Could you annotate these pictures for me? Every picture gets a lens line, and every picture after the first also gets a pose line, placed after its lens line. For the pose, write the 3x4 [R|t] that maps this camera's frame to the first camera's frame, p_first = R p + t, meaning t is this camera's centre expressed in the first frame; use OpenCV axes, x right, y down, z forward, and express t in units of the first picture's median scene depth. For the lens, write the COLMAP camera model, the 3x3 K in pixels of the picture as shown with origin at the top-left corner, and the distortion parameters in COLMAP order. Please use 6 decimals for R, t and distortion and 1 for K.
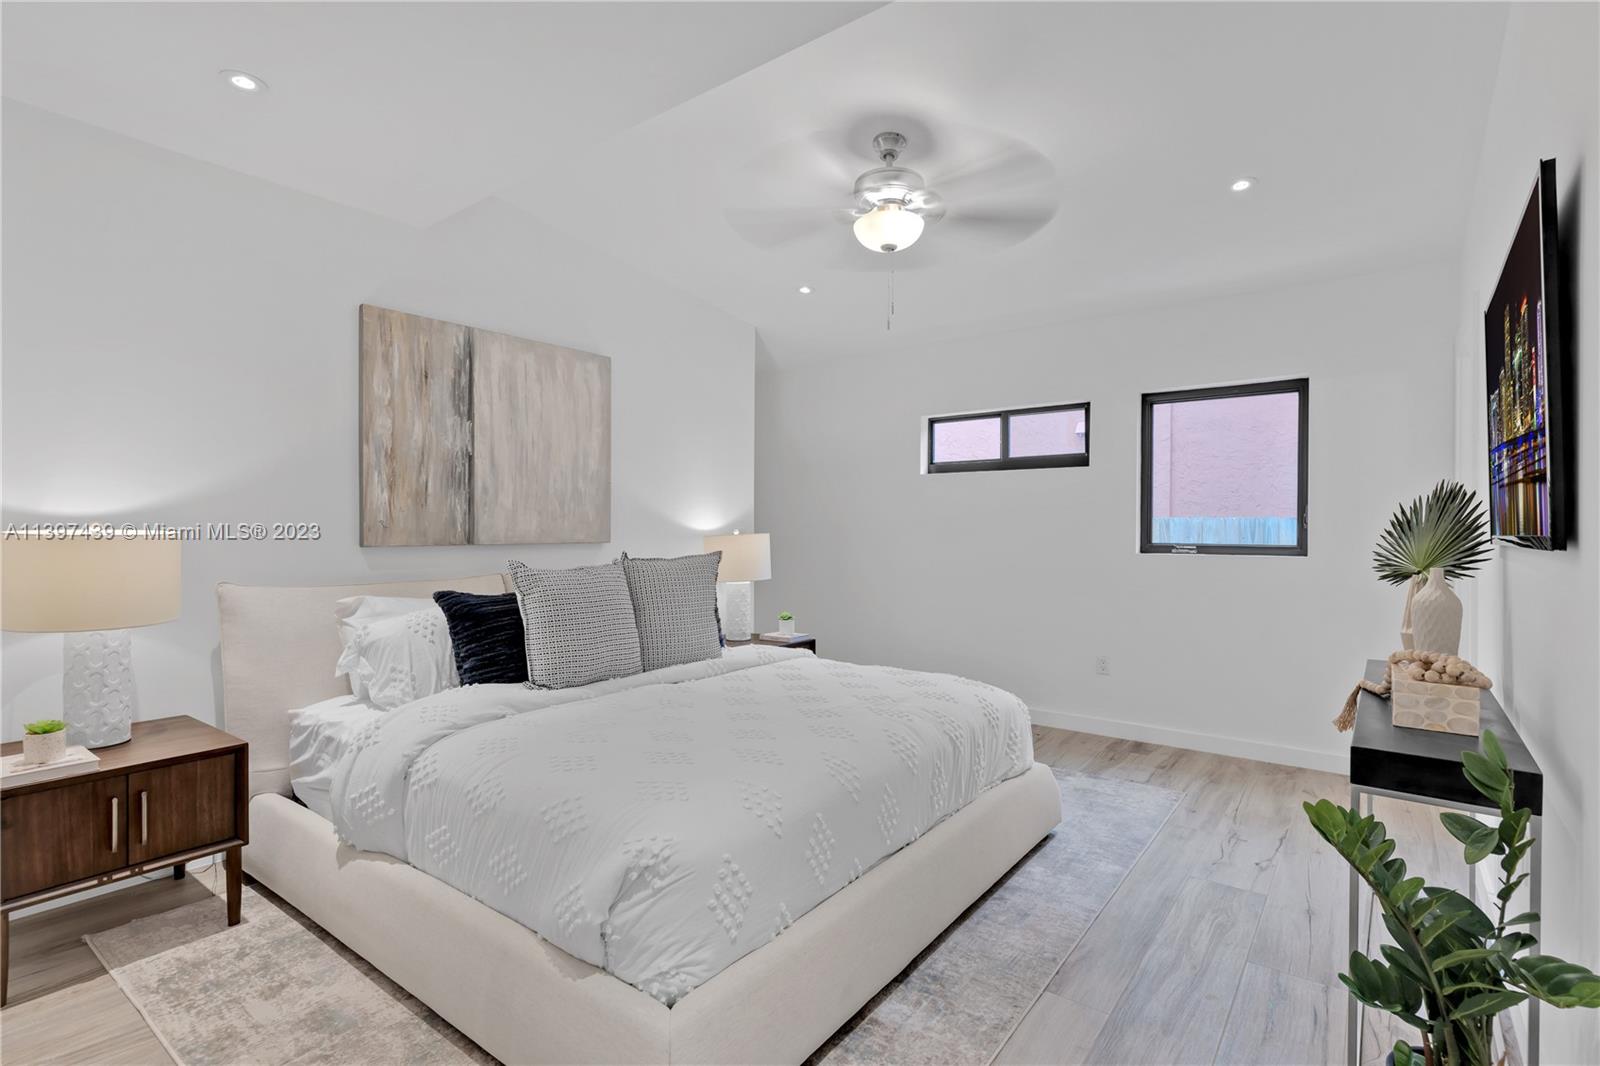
lens RADIAL K [[763.8, 0, 801.9], [0, 763.8, 526.8], [0, 0, 1]] dist [-0.000214, 0.000023]
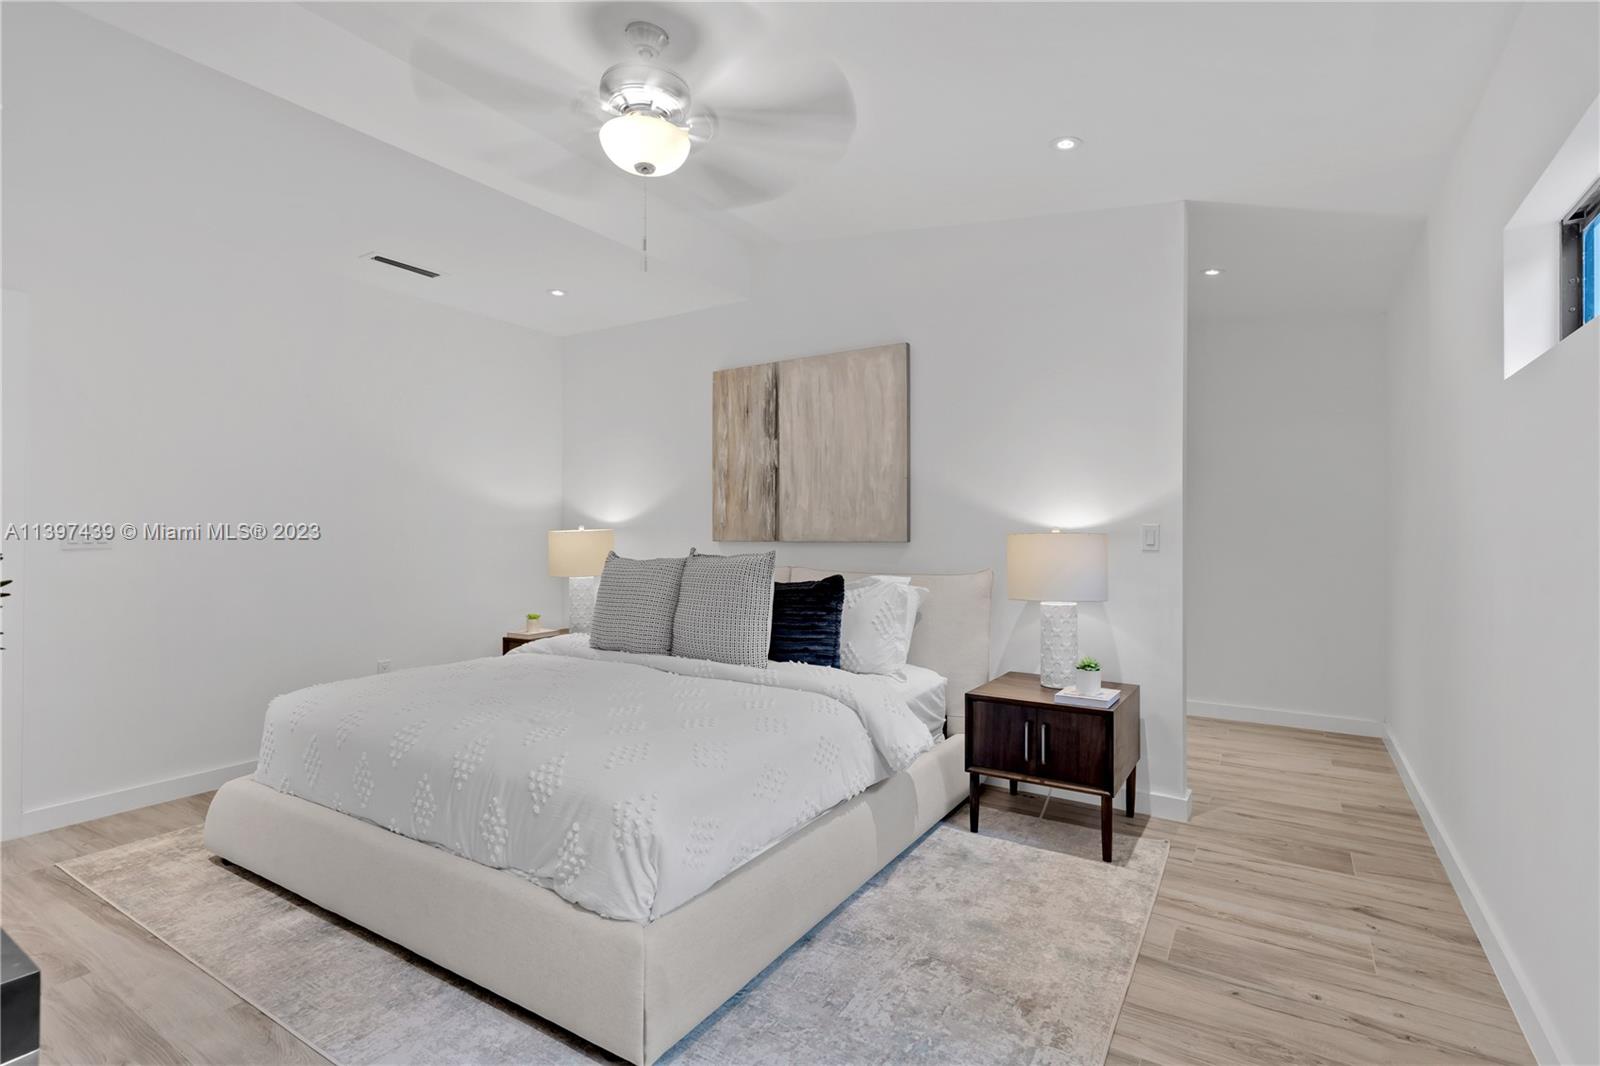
lens RADIAL K [[763.8, 0, 801.9], [0, 763.8, 526.8], [0, 0, 1]] dist [-0.000214, 0.000023]
pose [[0.080276, -0.005589, -0.996757, 0.781547], [0.005268, 0.999973, -0.005183, 0.007033], [0.996759, -0.004835, 0.080303, 0.945185]]
